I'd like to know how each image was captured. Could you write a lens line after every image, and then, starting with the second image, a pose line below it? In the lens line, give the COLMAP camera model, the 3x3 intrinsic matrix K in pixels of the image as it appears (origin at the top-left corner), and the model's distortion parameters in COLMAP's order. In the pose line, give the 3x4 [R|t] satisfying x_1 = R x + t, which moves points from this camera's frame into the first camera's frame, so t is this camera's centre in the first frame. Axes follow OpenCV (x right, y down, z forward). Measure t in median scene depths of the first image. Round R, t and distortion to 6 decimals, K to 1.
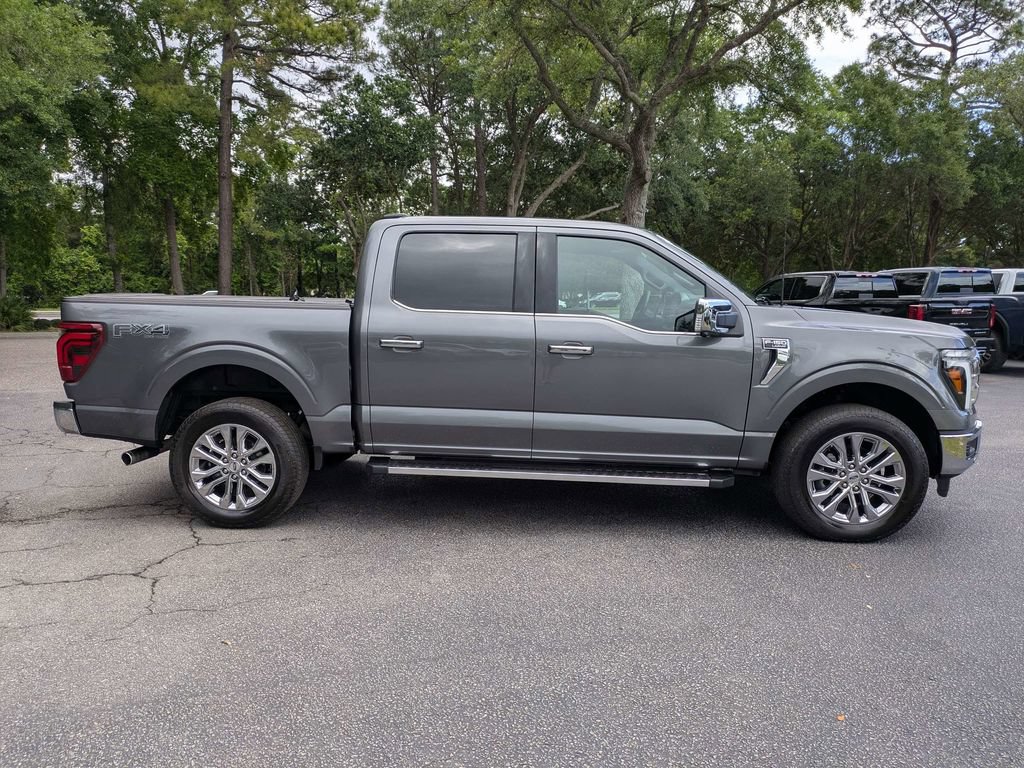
lens RADIAL K [[747.4, 0, 513.5], [0, 747.4, 423.6], [0, 0, 1]] dist [0.042438, -0.028857]
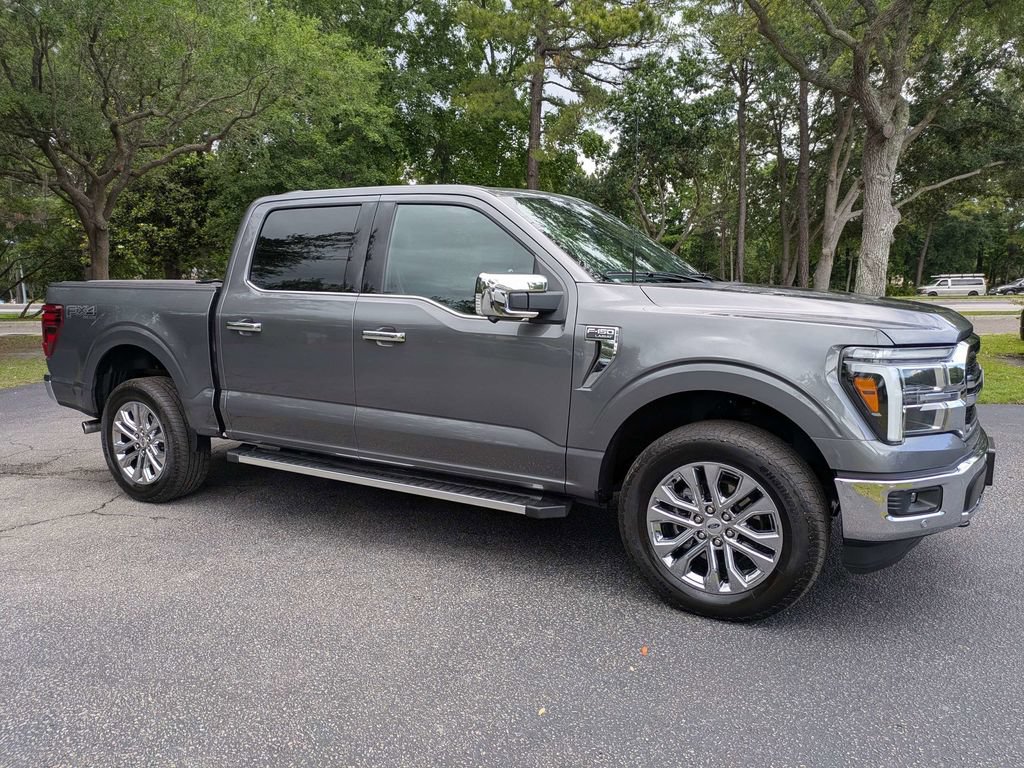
lens RADIAL K [[747.4, 0, 513.5], [0, 747.4, 423.6], [0, 0, 1]] dist [0.042438, -0.028857]
pose [[0.899850, 0.067241, -0.430985, 0.564434], [-0.062430, 0.997728, 0.025316, -0.029056], [0.431709, 0.004126, 0.902004, 0.281667]]
